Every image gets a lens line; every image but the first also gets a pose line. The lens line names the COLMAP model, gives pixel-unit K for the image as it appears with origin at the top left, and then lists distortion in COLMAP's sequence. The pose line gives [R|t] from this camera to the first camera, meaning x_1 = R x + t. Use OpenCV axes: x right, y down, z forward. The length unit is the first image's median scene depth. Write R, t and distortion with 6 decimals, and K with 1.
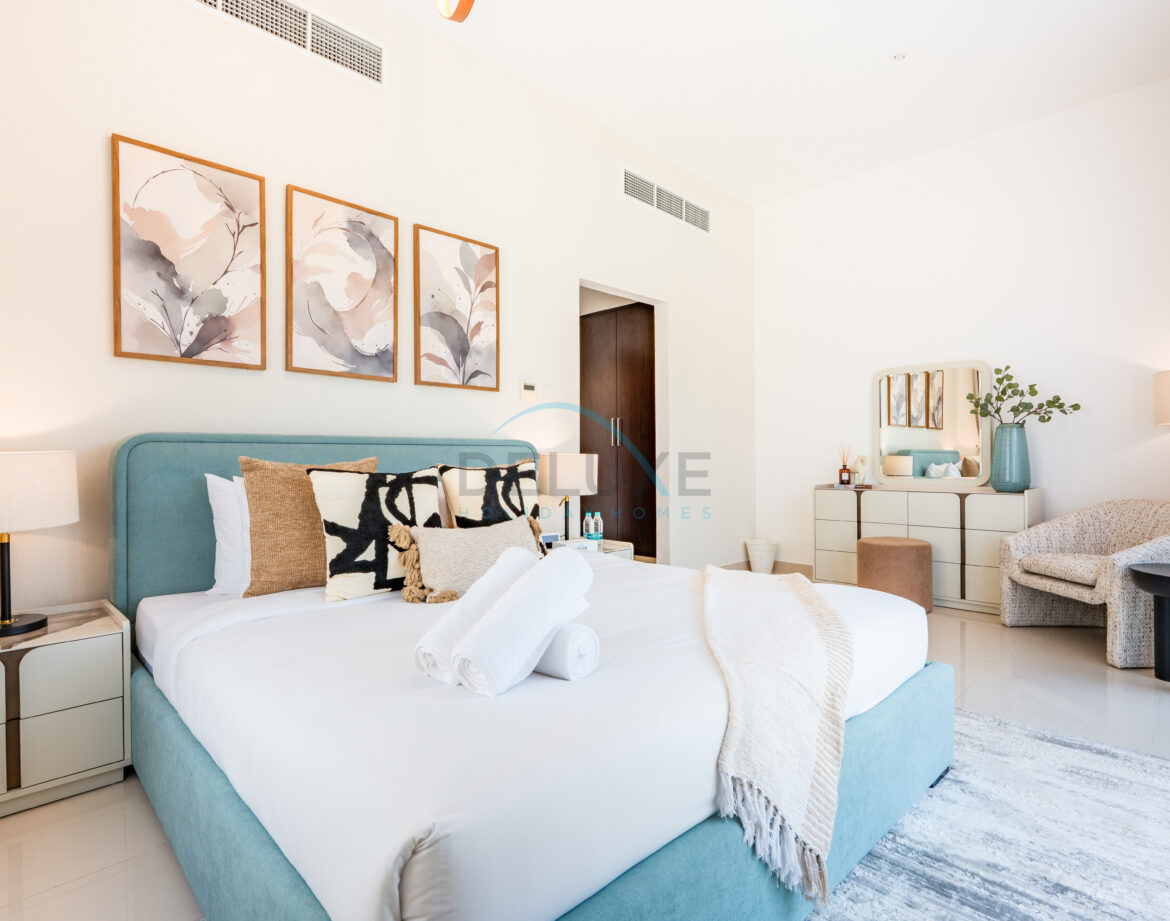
lens RADIAL K [[620.2, 0, 592.4], [0, 620.2, 463.4], [0, 0, 1]] dist [-0.002418, 0.000771]
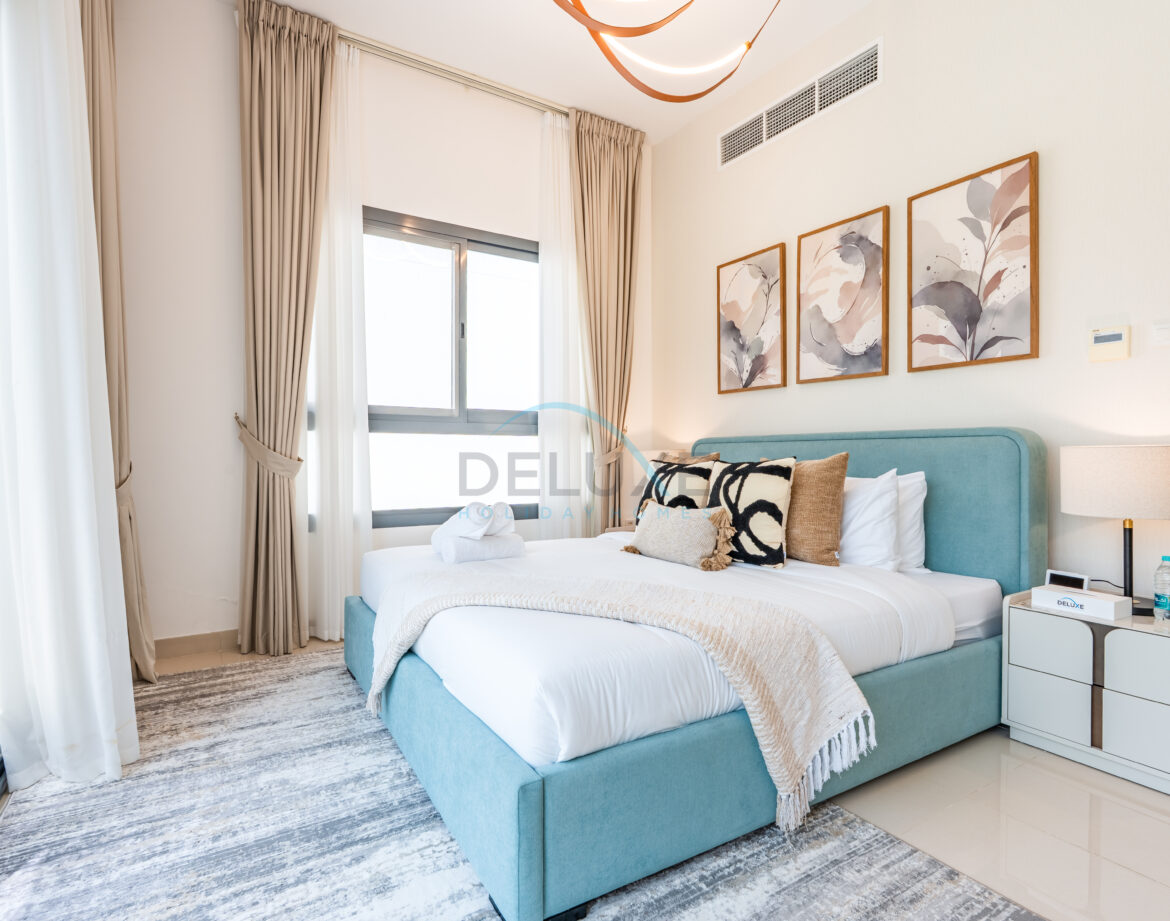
lens RADIAL K [[620.2, 0, 588.5], [0, 620.2, 457.6], [0, 0, 1]] dist [-0.002418, 0.000771]
pose [[-0.225388, 0.011661, -0.974199, 0.780092], [-0.002156, 0.999920, 0.012468, -0.012466], [0.974267, 0.004911, -0.225345, 0.803730]]
